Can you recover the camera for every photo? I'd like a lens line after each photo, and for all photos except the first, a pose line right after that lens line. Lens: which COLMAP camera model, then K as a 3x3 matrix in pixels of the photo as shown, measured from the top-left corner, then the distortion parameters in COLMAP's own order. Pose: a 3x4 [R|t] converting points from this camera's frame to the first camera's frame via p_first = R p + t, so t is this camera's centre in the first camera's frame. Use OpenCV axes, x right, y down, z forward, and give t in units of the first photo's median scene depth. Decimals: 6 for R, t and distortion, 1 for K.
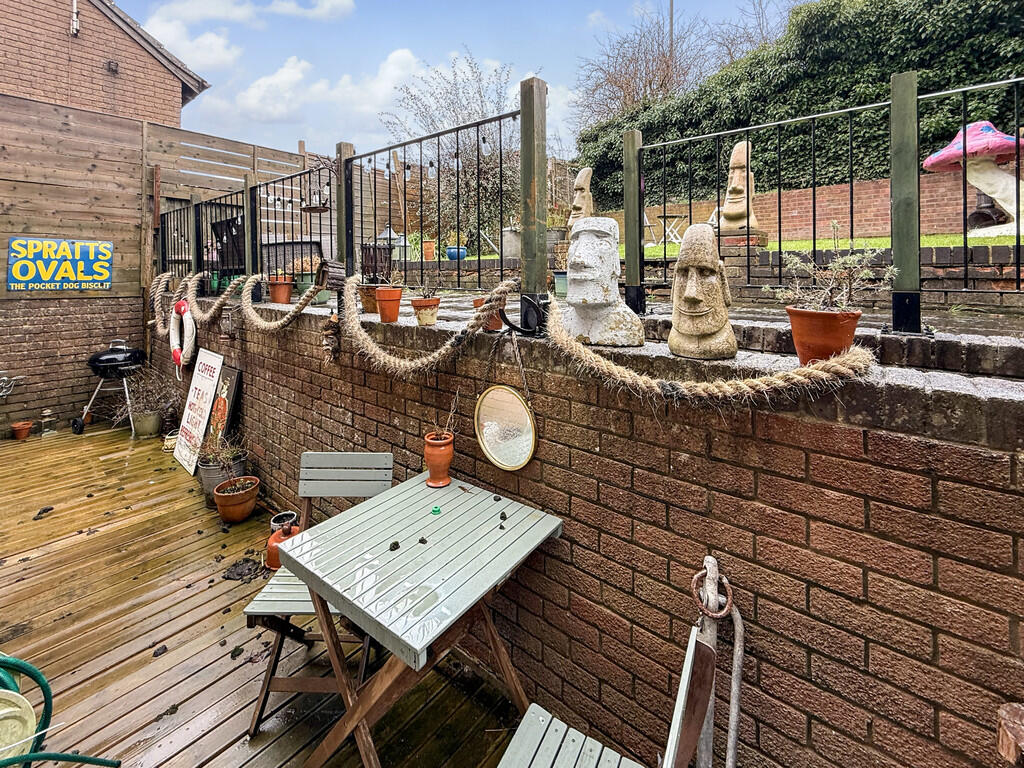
lens RADIAL K [[408.1, 0, 512.0], [0, 408.1, 384.0], [0, 0, 1]] dist [-0.000556, -0.000248]
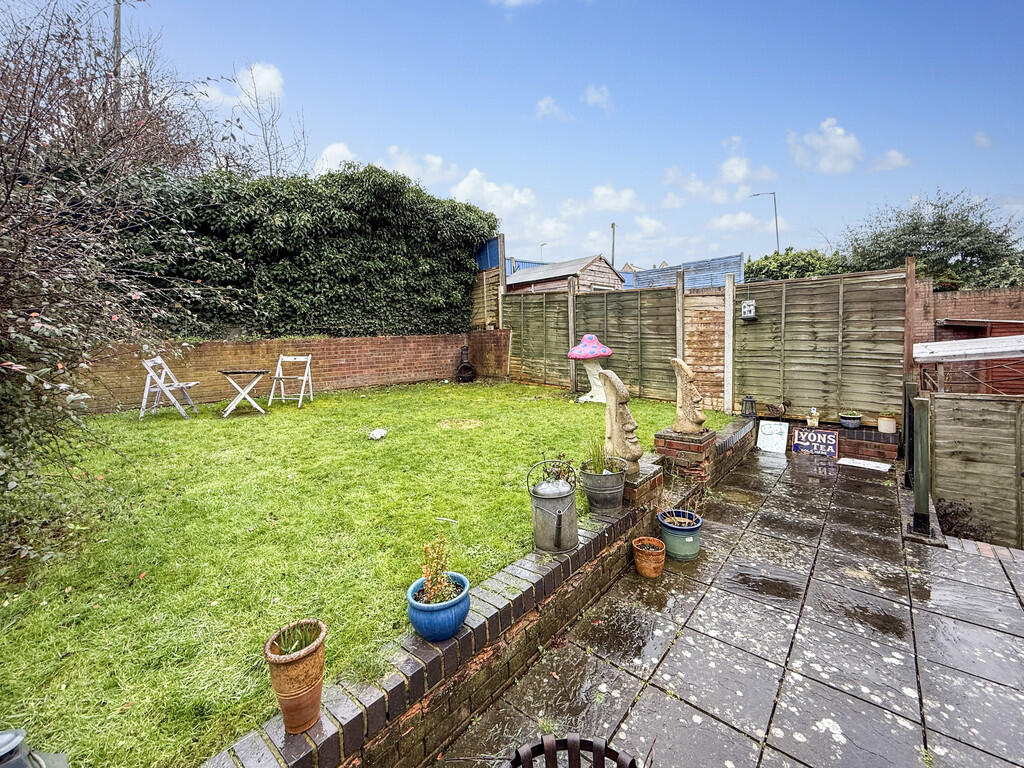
lens RADIAL K [[408.1, 0, 512.0], [0, 408.1, 384.0], [0, 0, 1]] dist [-0.000556, -0.000248]
pose [[0.066766, -0.083644, 0.994256, -0.201819], [0.314389, 0.947484, 0.058598, -0.335887], [-0.946944, 0.308671, 0.089557, 0.636234]]
